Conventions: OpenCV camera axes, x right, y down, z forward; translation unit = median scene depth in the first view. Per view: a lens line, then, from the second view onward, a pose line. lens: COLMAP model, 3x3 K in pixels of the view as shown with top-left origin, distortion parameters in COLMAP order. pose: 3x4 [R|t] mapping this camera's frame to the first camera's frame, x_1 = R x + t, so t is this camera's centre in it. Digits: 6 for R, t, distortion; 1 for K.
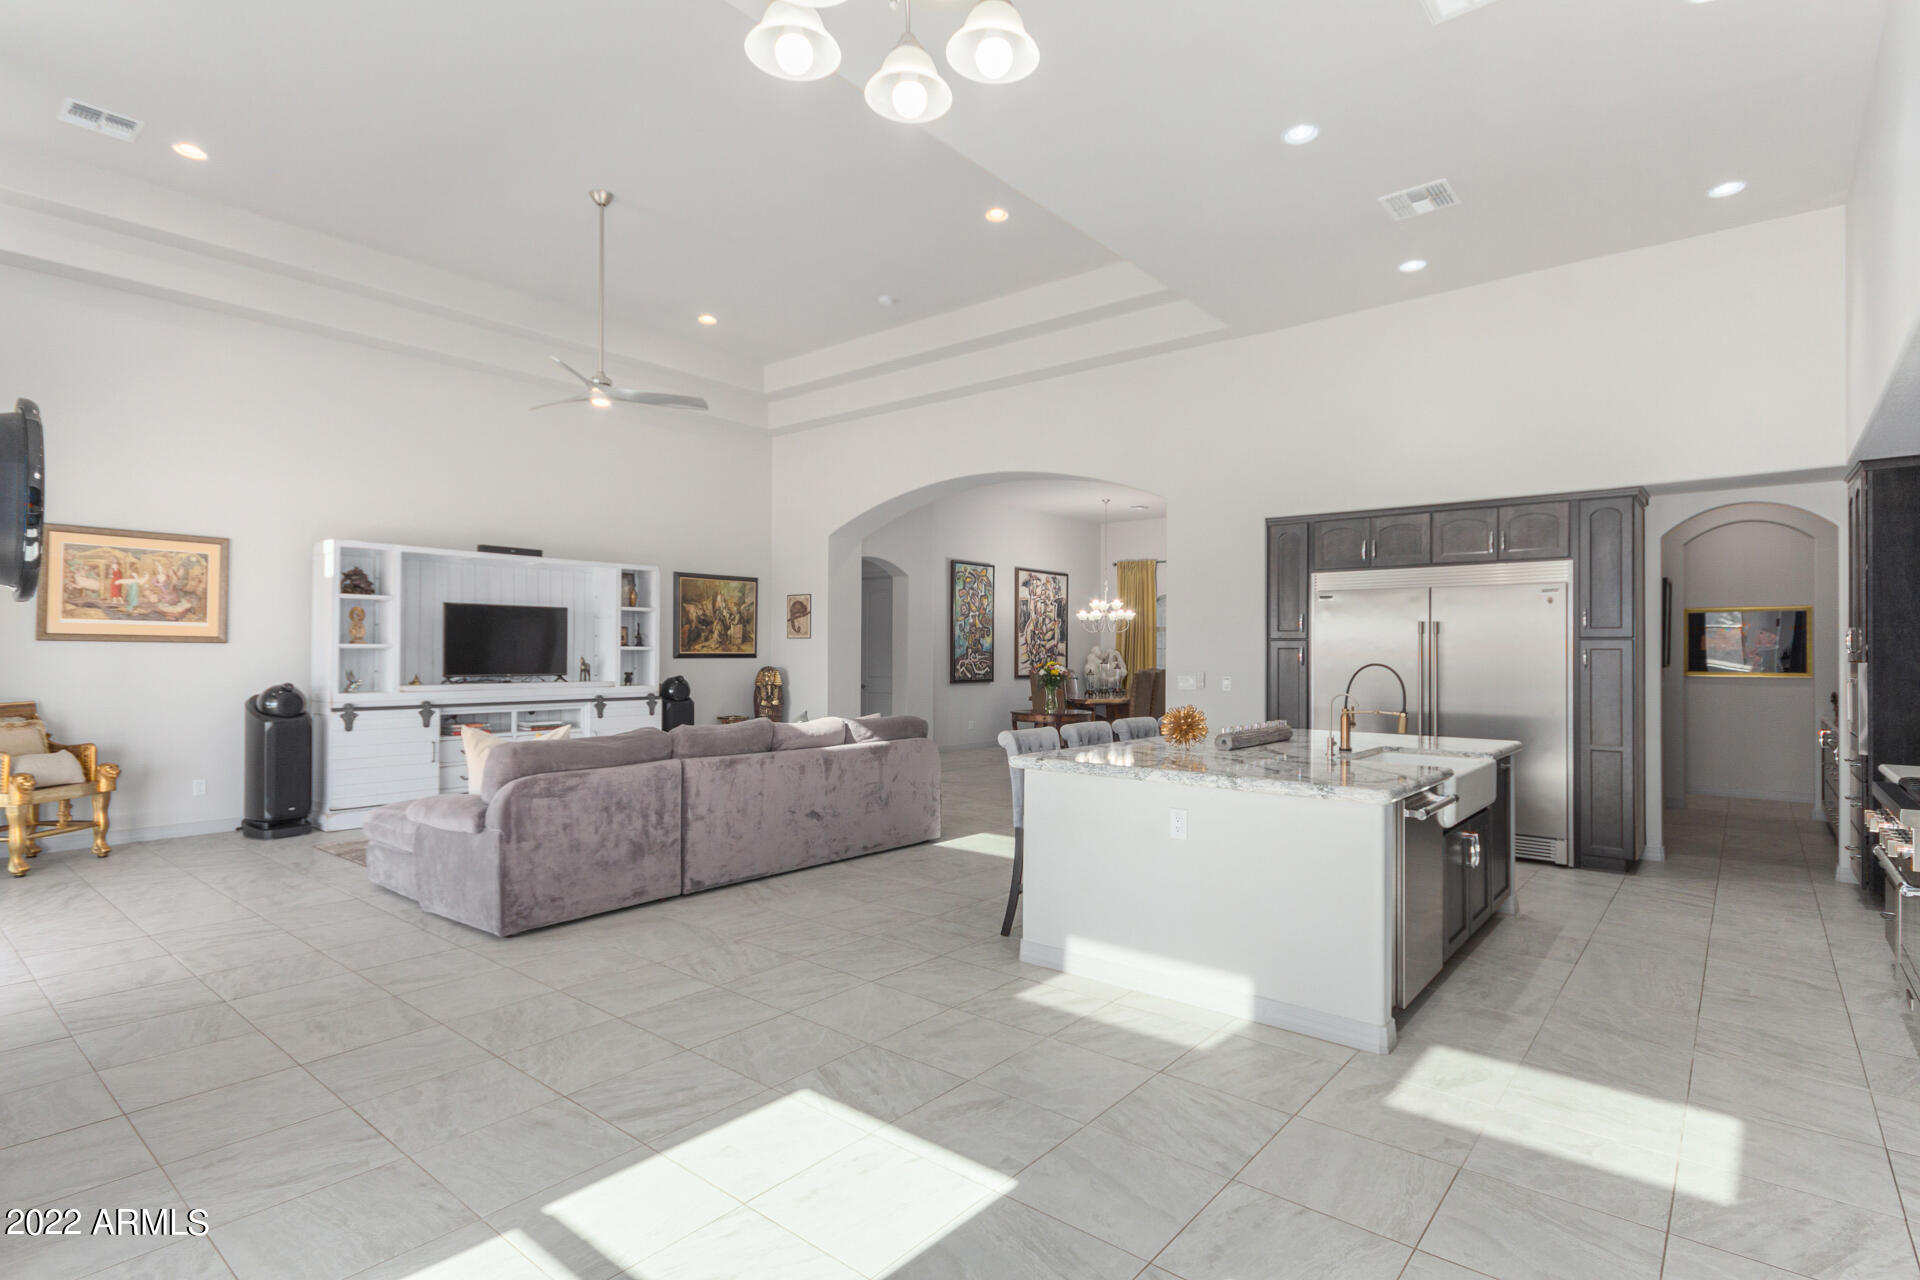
lens RADIAL K [[952.6, 0, 961.4], [0, 952.6, 641.7], [0, 0, 1]] dist [0.010538, -0.006473]
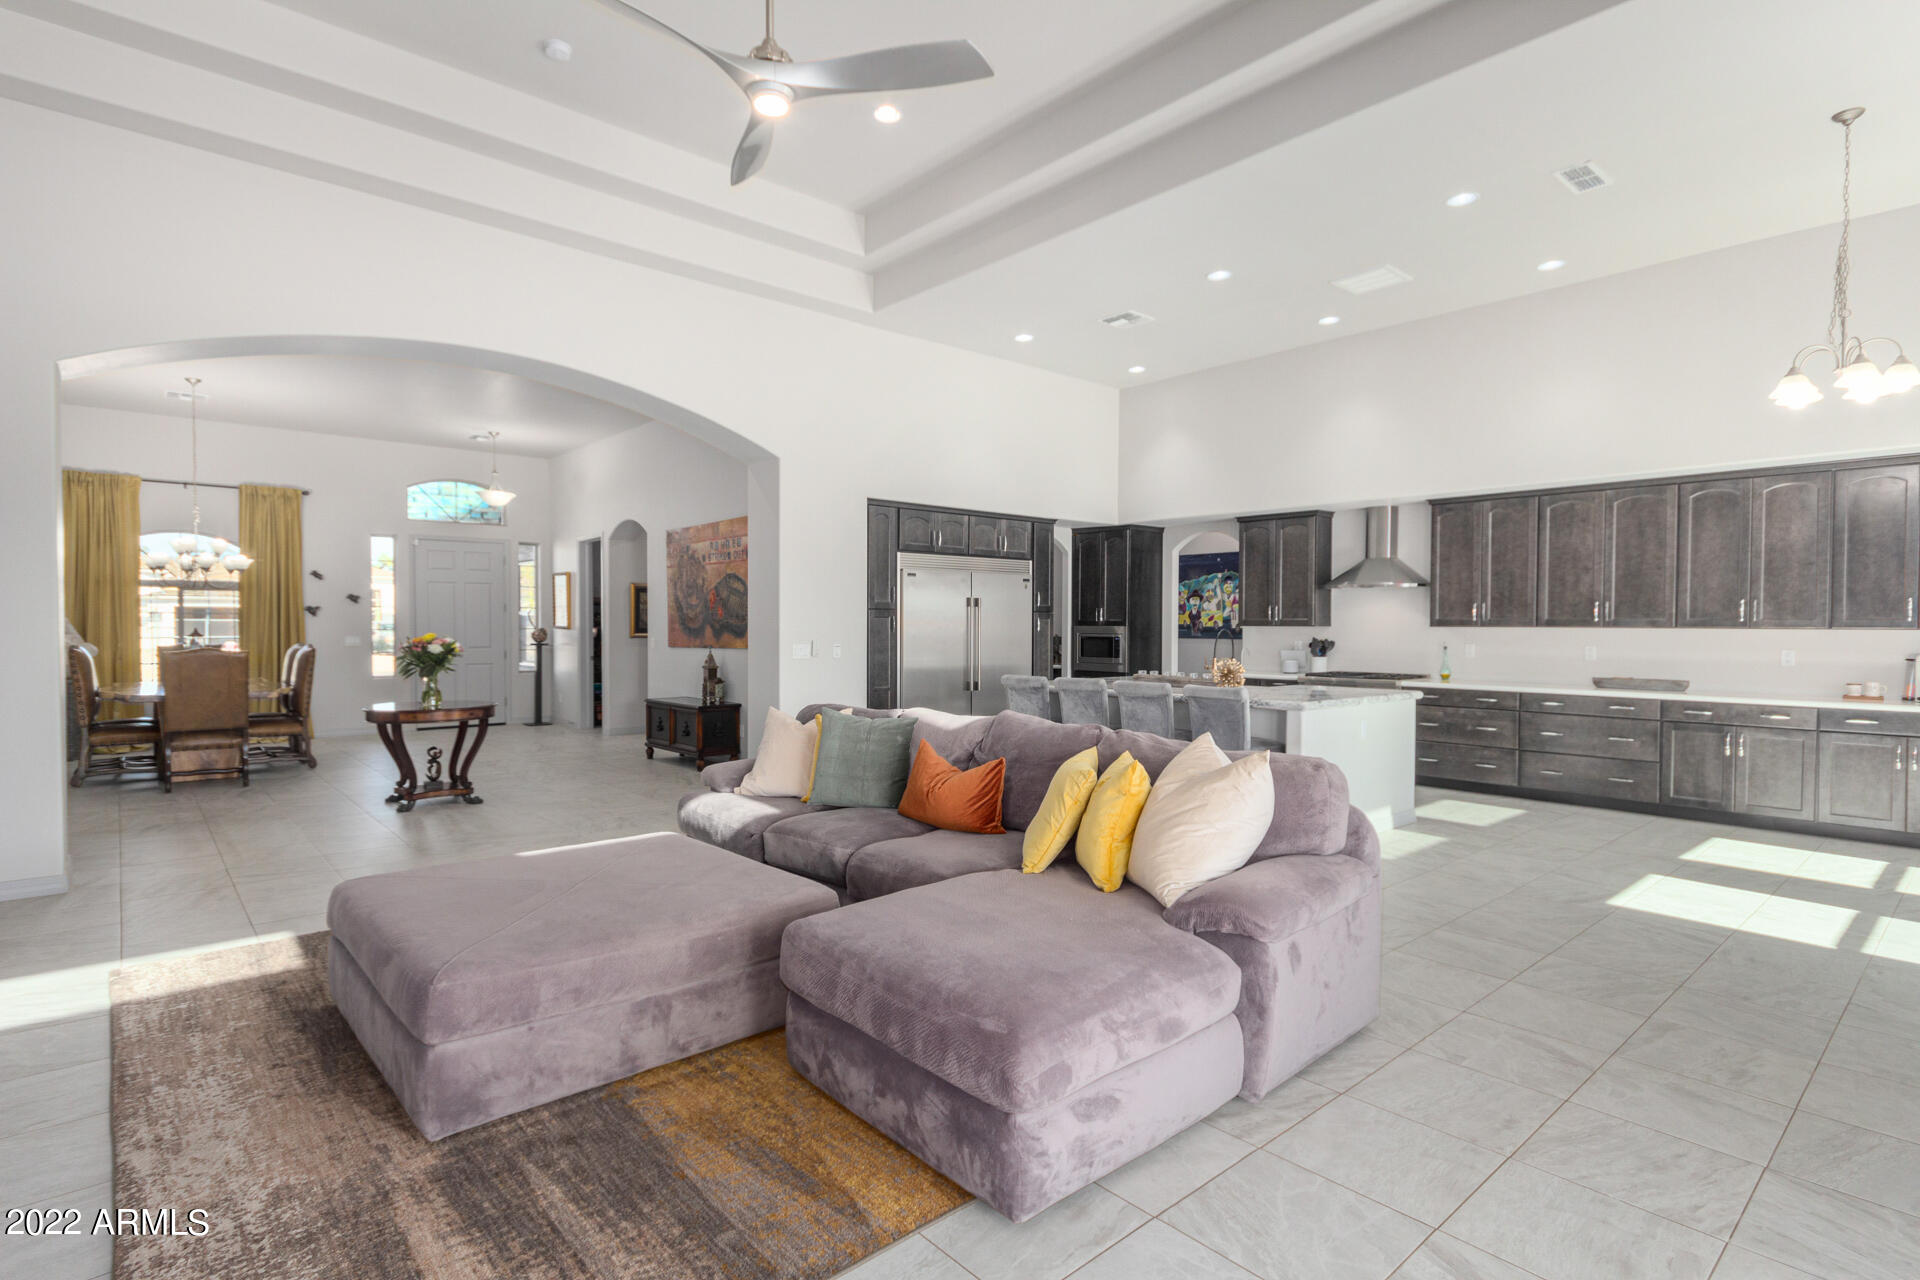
lens RADIAL K [[952.6, 0, 953.1], [0, 952.6, 643.5], [0, 0, 1]] dist [0.010538, -0.006473]
pose [[0.155844, -0.023896, 0.987493, -0.838962], [-0.013944, 0.999555, 0.026389, 0.007747], [-0.987683, -0.017882, 0.155441, 0.818968]]
